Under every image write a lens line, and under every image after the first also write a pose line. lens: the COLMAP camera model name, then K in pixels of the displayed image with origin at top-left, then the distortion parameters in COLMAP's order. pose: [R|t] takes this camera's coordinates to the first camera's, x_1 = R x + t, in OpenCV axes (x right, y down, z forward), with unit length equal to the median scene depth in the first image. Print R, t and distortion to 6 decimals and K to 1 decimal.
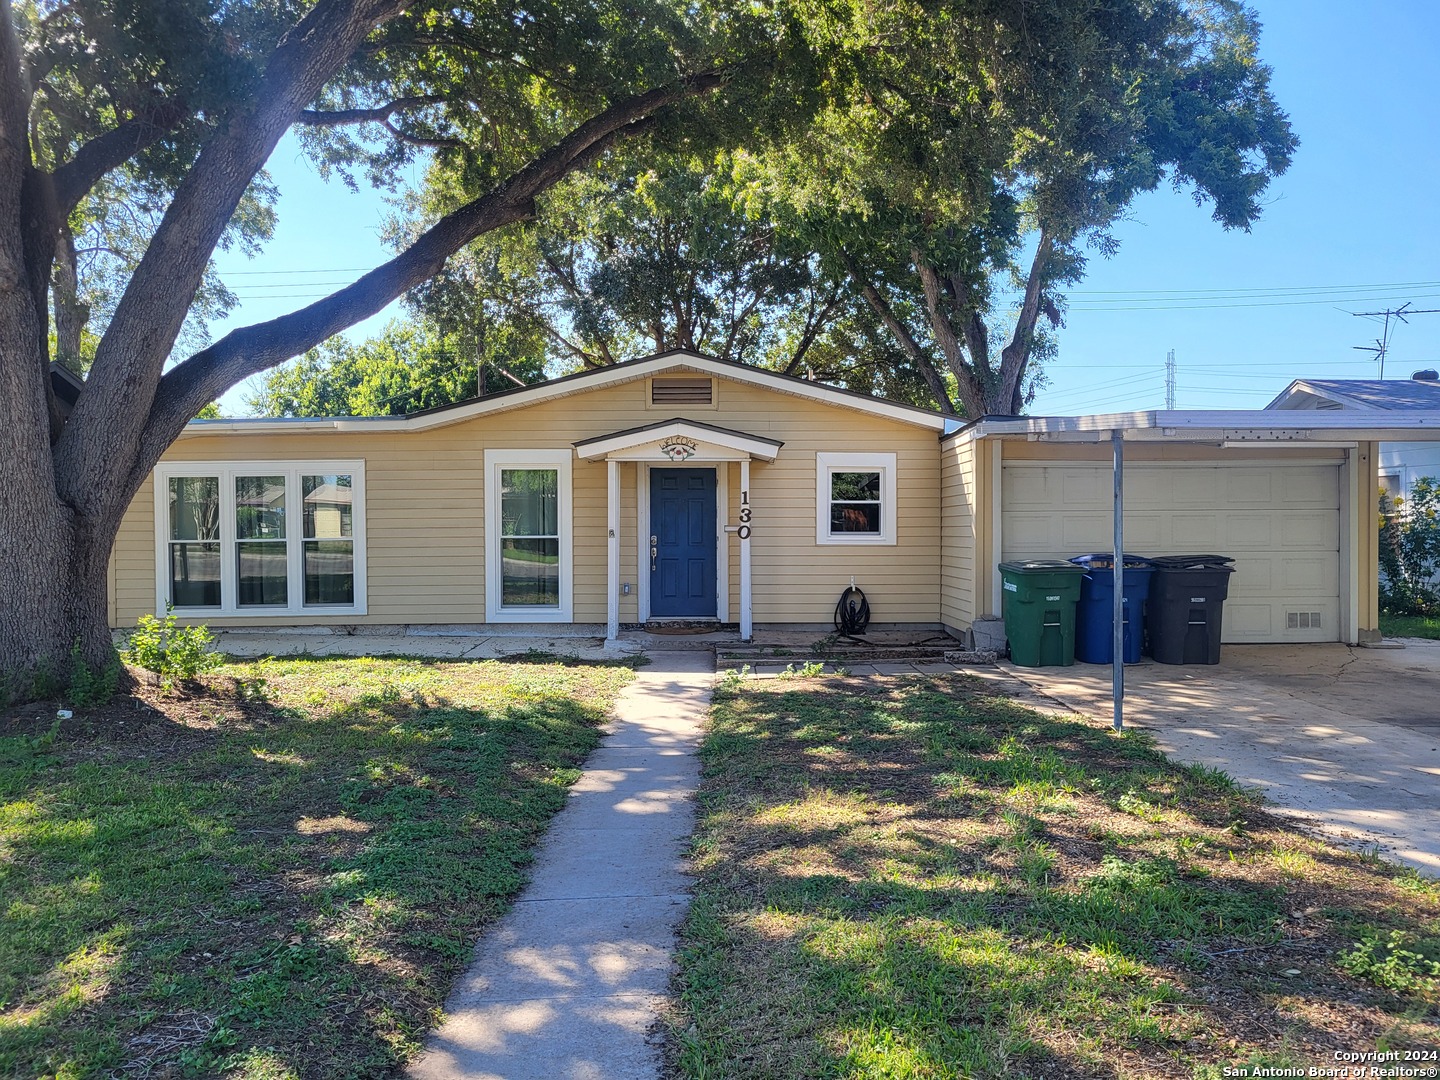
lens RADIAL K [[816.6, 0, 722.4], [0, 816.6, 515.1], [0, 0, 1]] dist [0.019342, -0.009465]
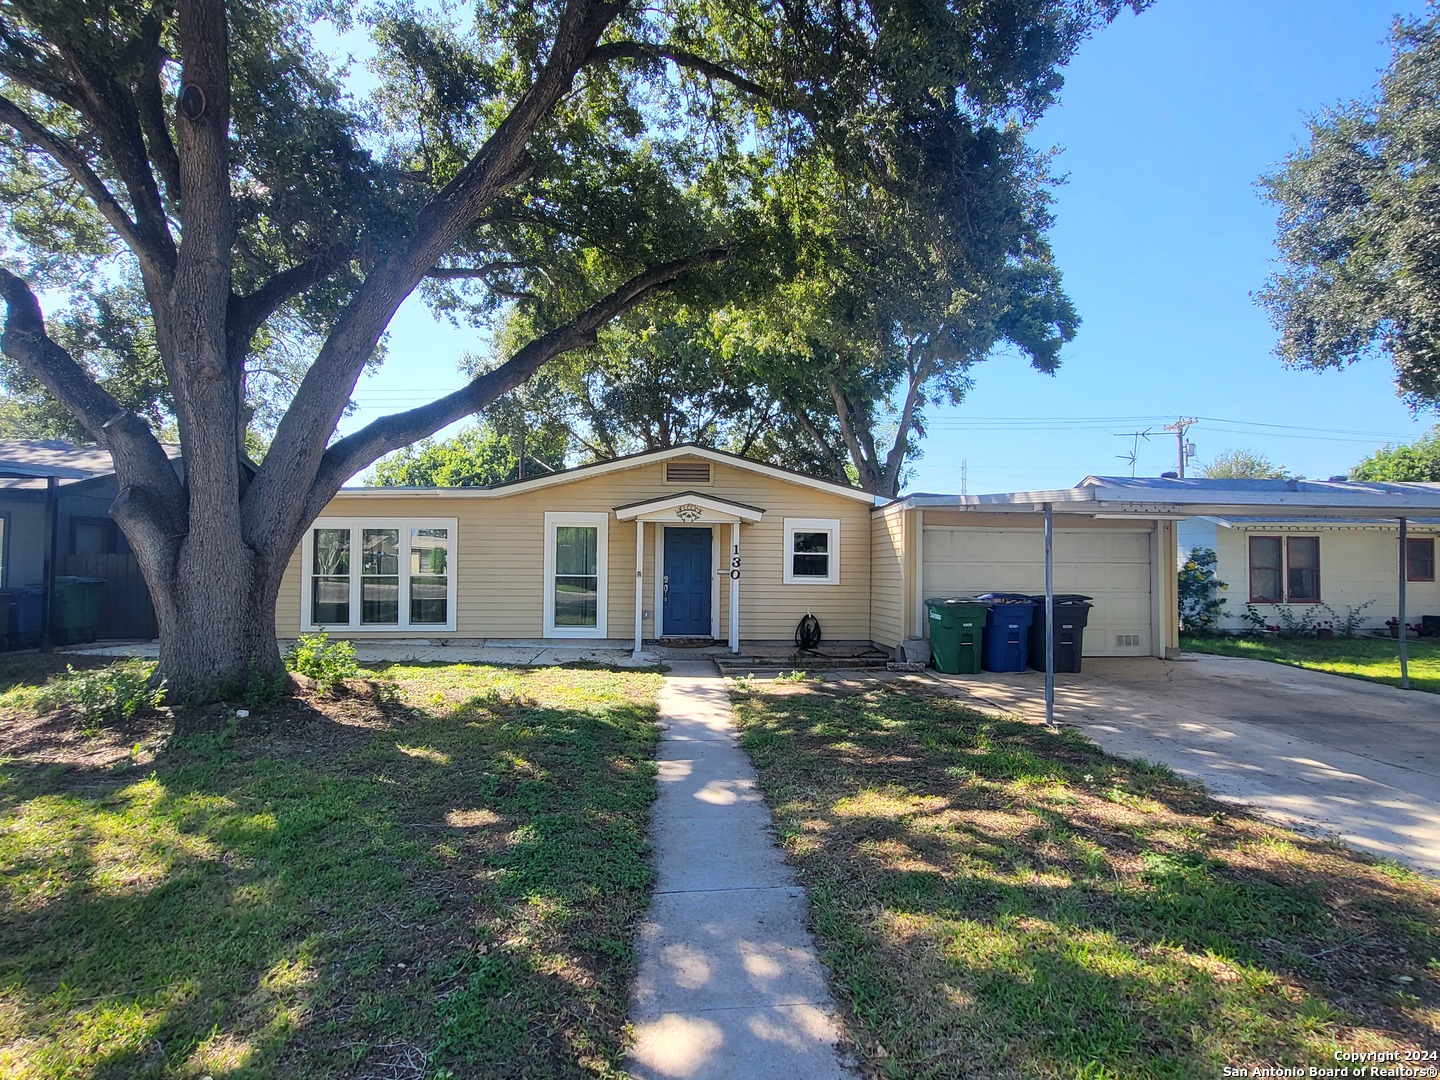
lens RADIAL K [[562.2, 0, 712.2], [0, 562.2, 541.3], [0, 0, 1]] dist [-0.003110, -0.000135]
pose [[0.999188, 0.014651, 0.037541, -0.092039], [-0.013277, 0.999242, -0.036608, 0.000673], [-0.038049, 0.036080, 0.998624, 0.084178]]
